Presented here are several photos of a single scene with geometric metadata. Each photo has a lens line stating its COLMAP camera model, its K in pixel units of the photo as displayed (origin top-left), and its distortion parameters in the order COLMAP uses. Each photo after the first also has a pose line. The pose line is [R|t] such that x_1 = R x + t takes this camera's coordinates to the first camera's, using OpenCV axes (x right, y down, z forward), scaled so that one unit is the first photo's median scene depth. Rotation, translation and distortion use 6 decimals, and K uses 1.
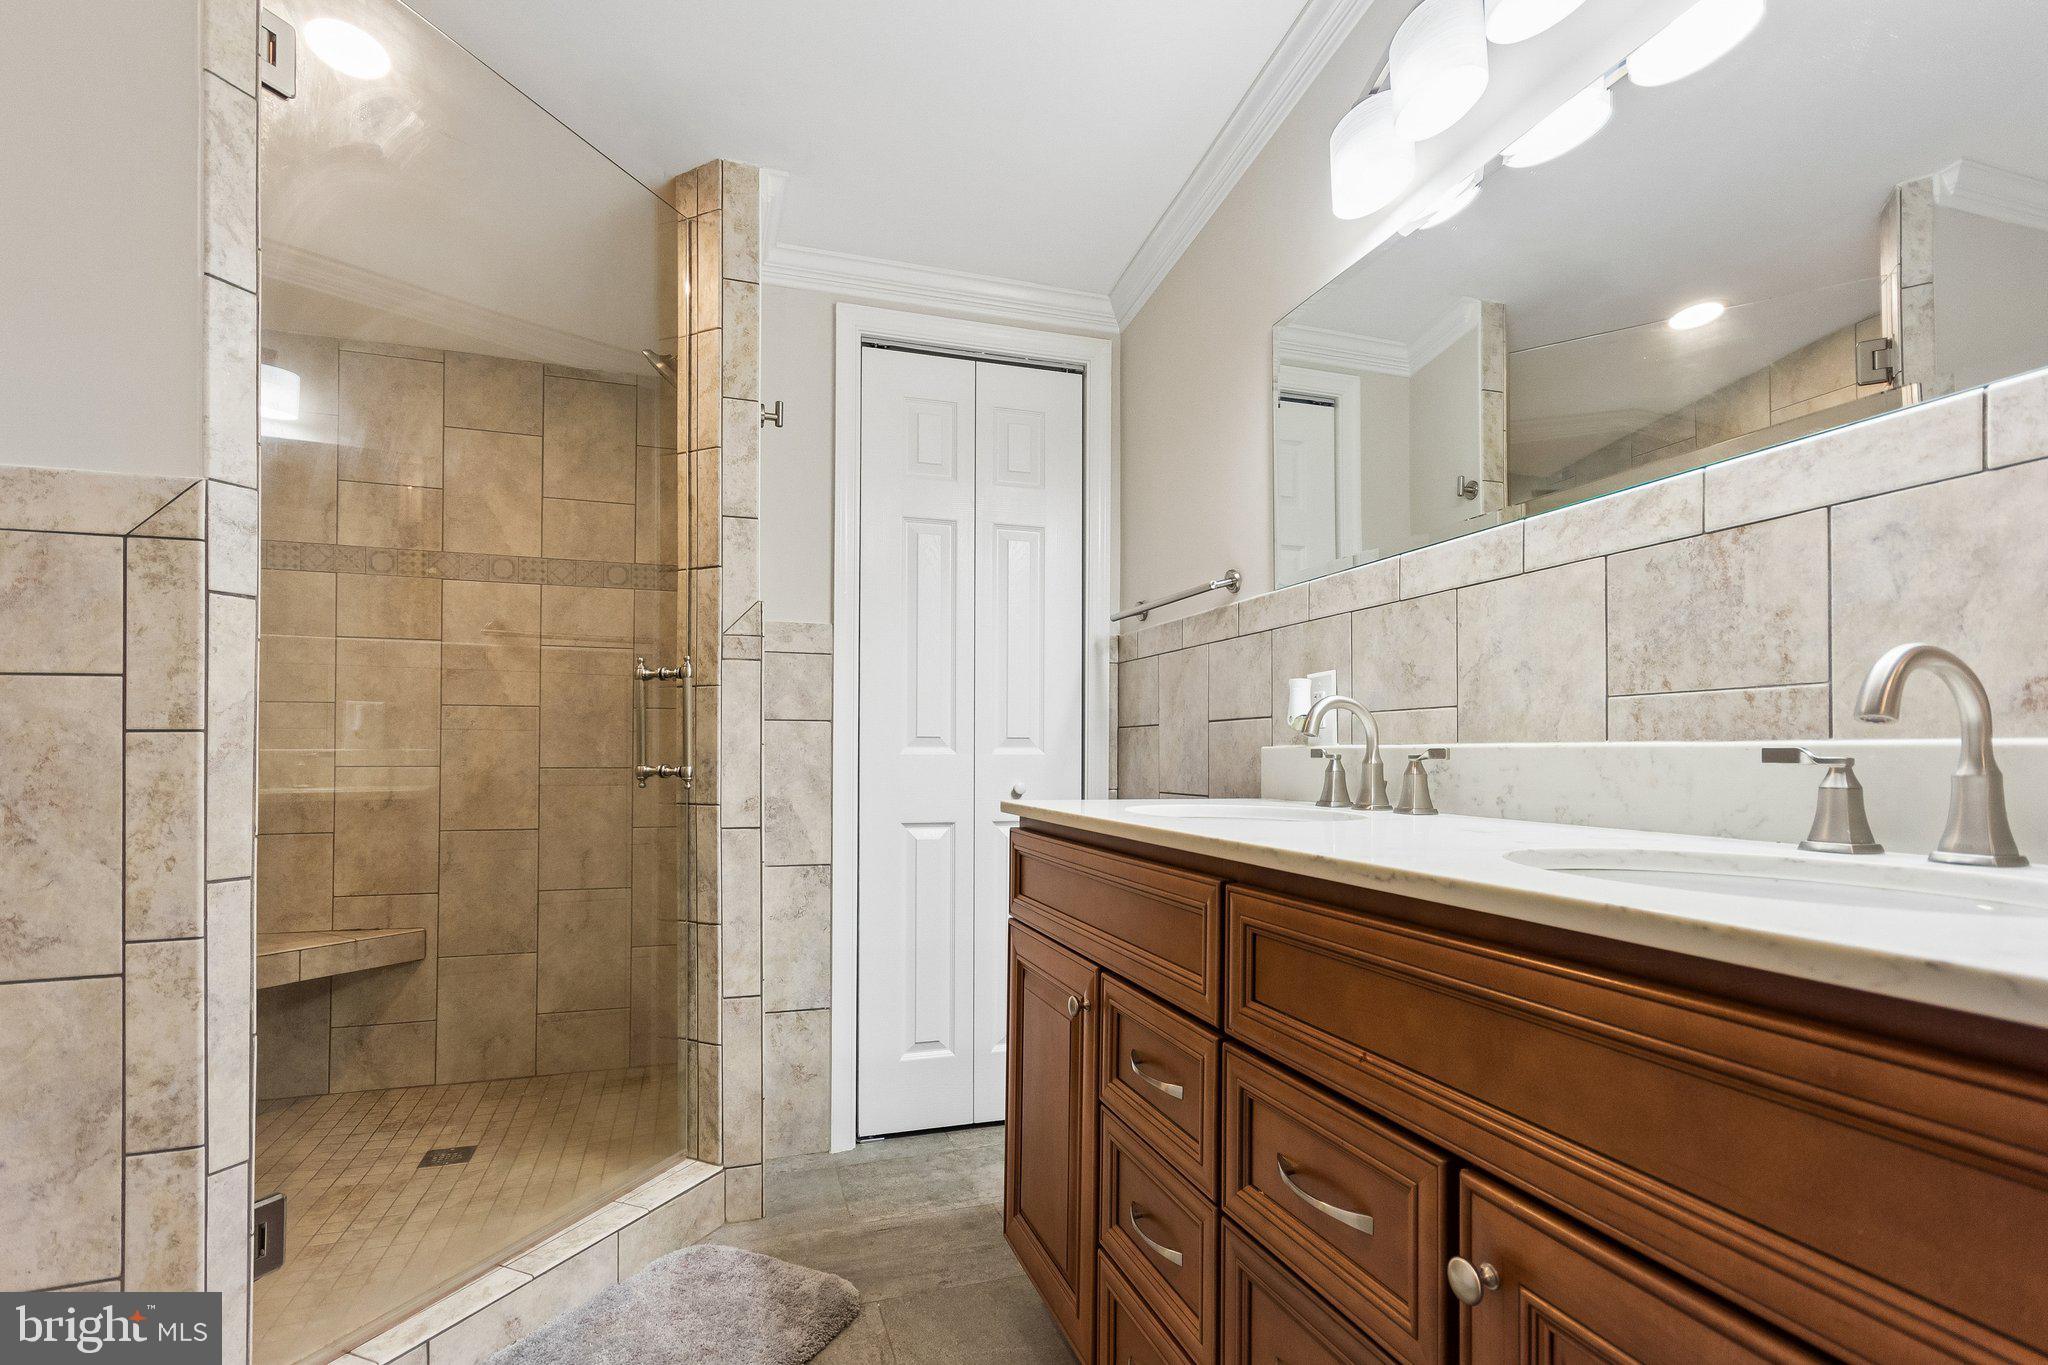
lens RADIAL K [[956.6, 0, 1025.1], [0, 956.6, 748.0], [0, 0, 1]] dist [0.007915, 0.000055]
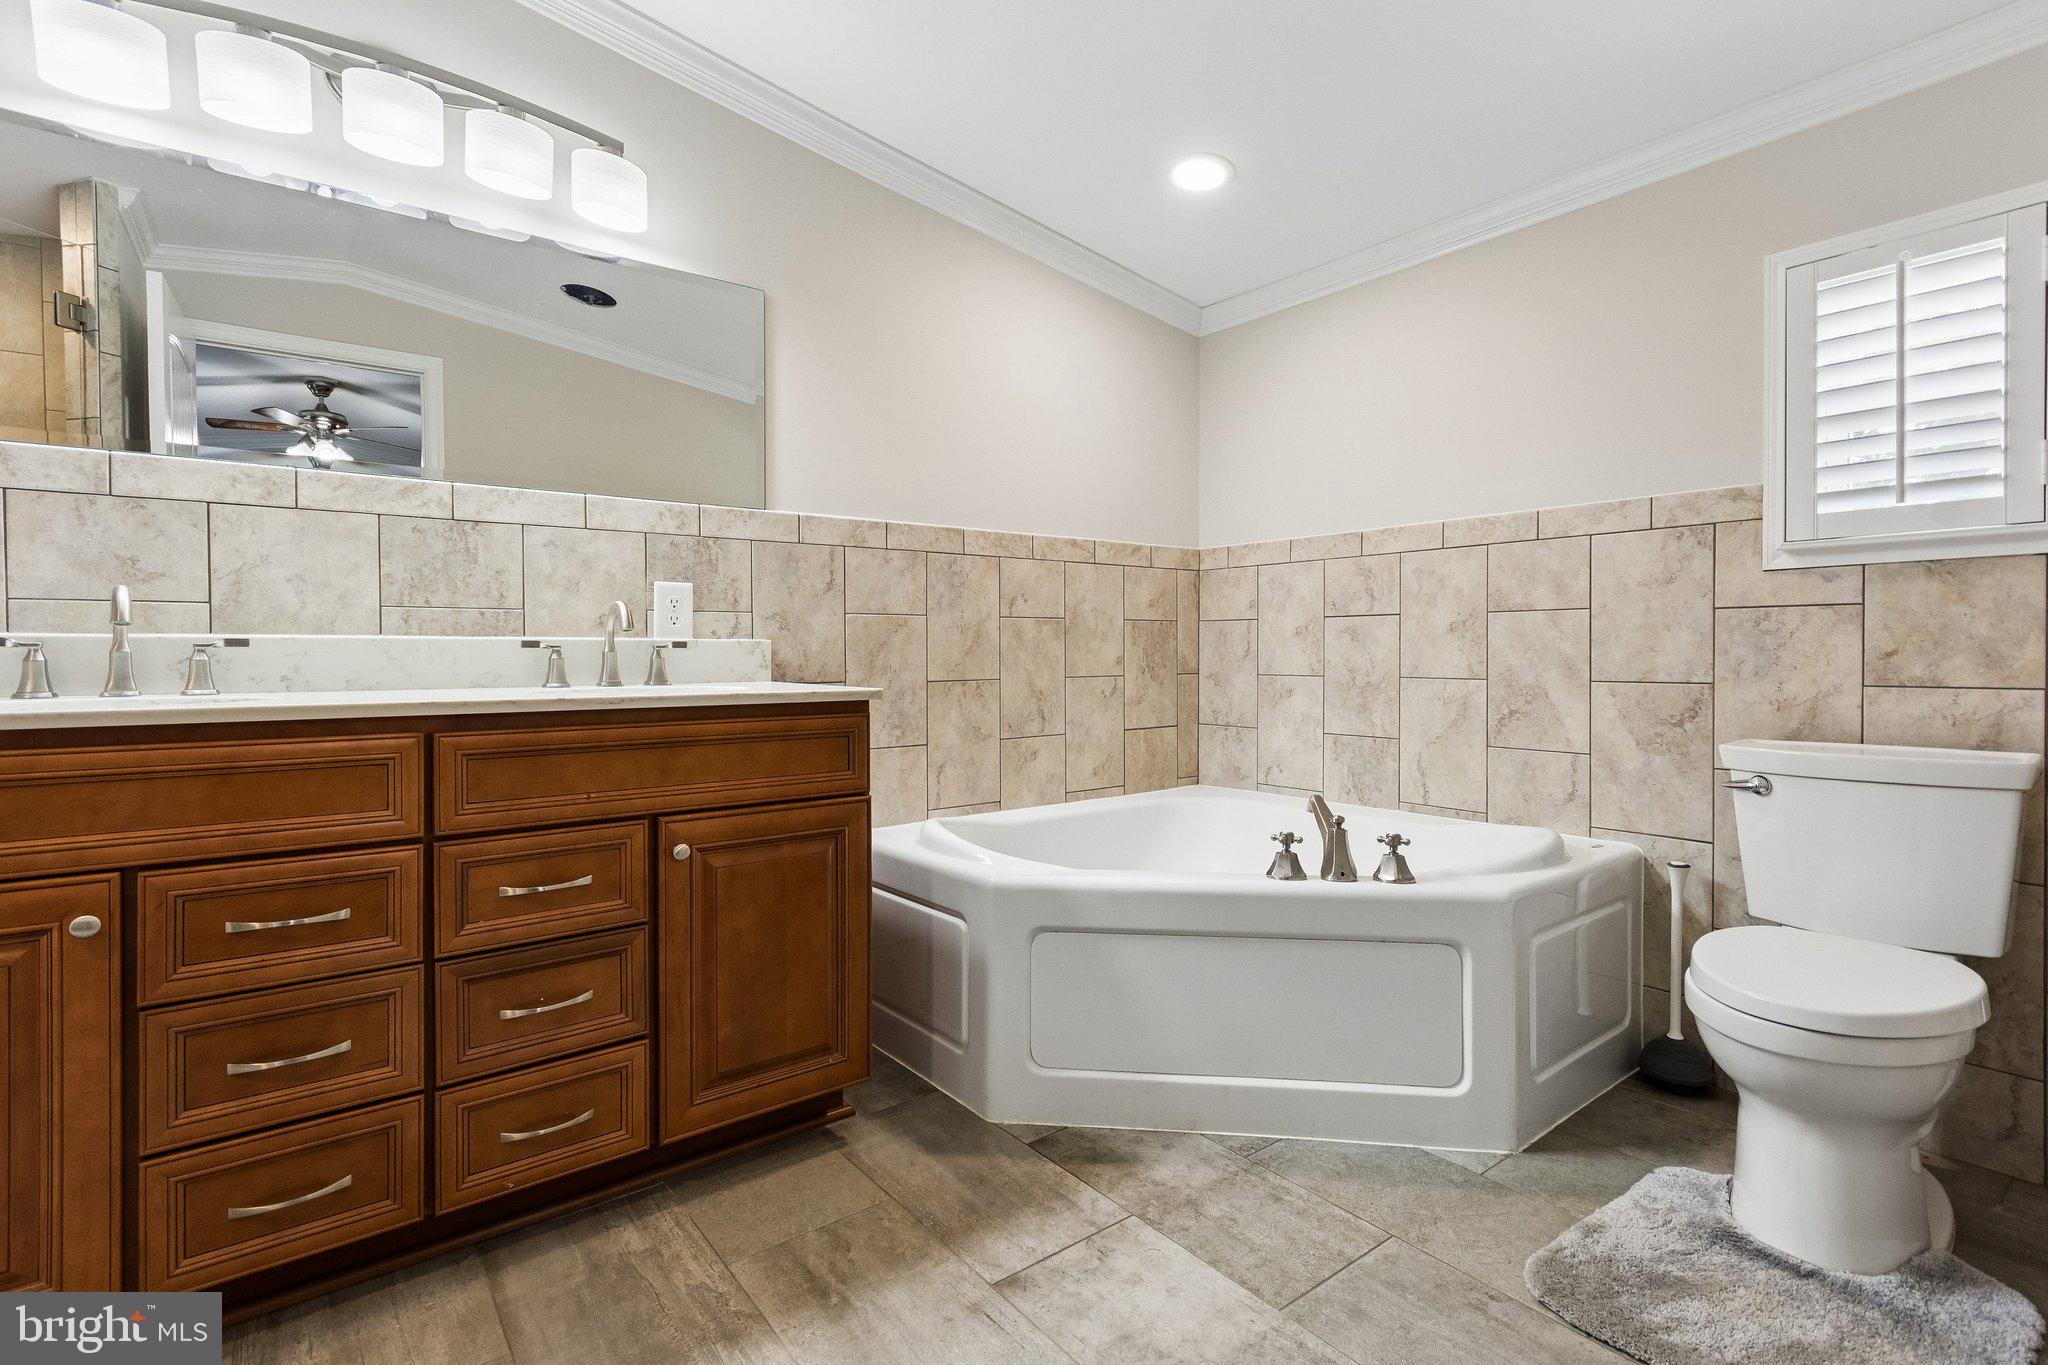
lens RADIAL K [[956.6, 0, 1026.2], [0, 956.6, 664.6], [0, 0, 1]] dist [0.007915, 0.000055]
pose [[-0.329344, -0.019450, 0.944010, -1.368559], [-0.006877, 0.999811, 0.018200, 0.006108], [-0.944185, -0.000498, -0.329416, 0.602182]]
